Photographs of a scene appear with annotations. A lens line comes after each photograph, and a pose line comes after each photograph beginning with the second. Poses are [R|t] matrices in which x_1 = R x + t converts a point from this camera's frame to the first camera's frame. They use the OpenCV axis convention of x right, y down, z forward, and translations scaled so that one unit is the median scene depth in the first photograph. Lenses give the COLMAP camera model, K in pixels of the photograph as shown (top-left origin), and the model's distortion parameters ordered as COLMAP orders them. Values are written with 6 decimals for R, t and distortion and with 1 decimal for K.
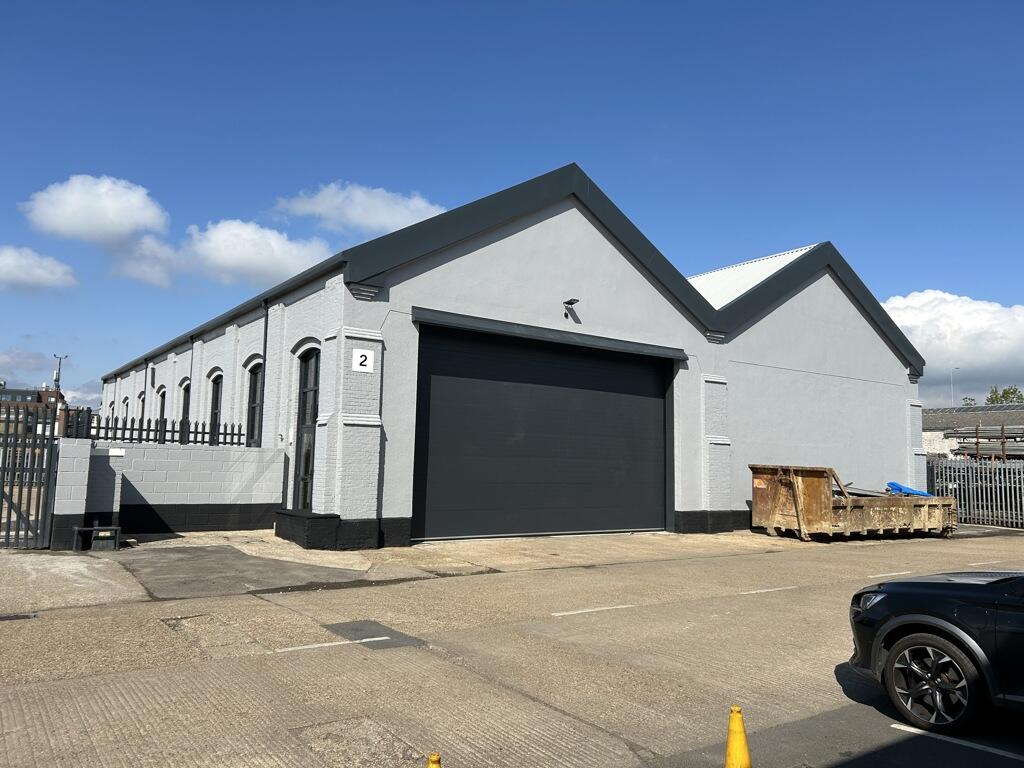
lens RADIAL K [[777.3, 0, 512.9], [0, 777.3, 387.8], [0, 0, 1]] dist [0.035781, -0.004098]
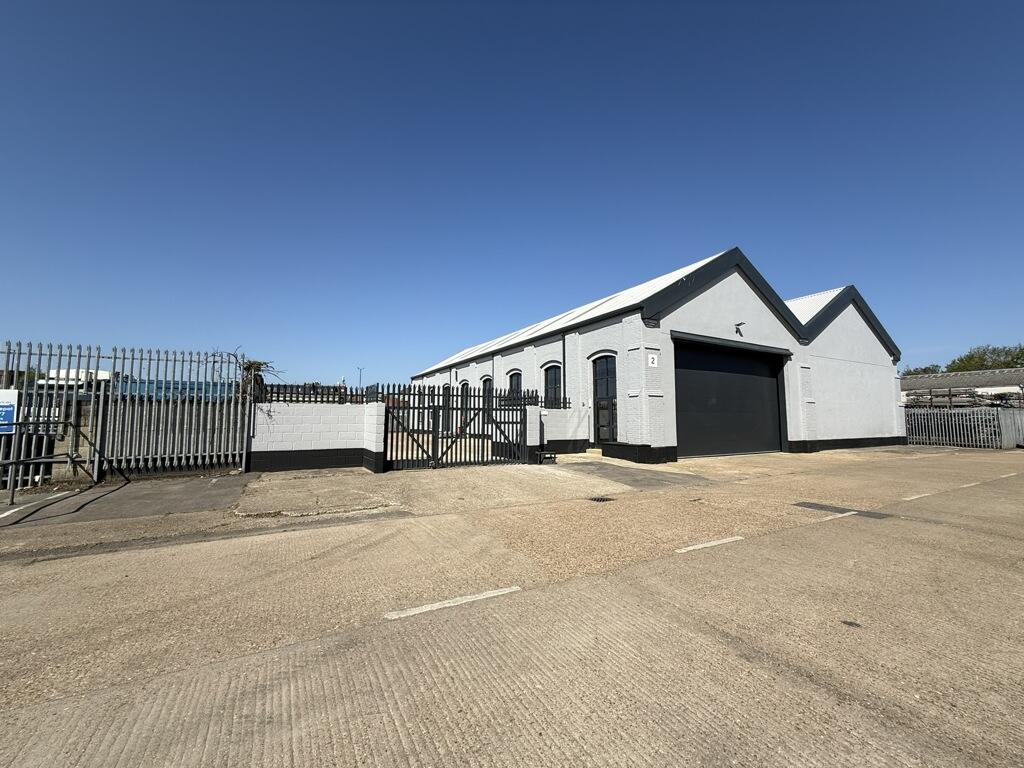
lens RADIAL K [[411.5, 0, 510.2], [0, 411.5, 384.6], [0, 0, 1]] dist [-0.000306, -0.000029]
pose [[0.993273, -0.029098, -0.112082, -0.343416], [0.030672, 0.999453, 0.012337, -0.000567], [0.111662, -0.015692, 0.993622, 0.001352]]
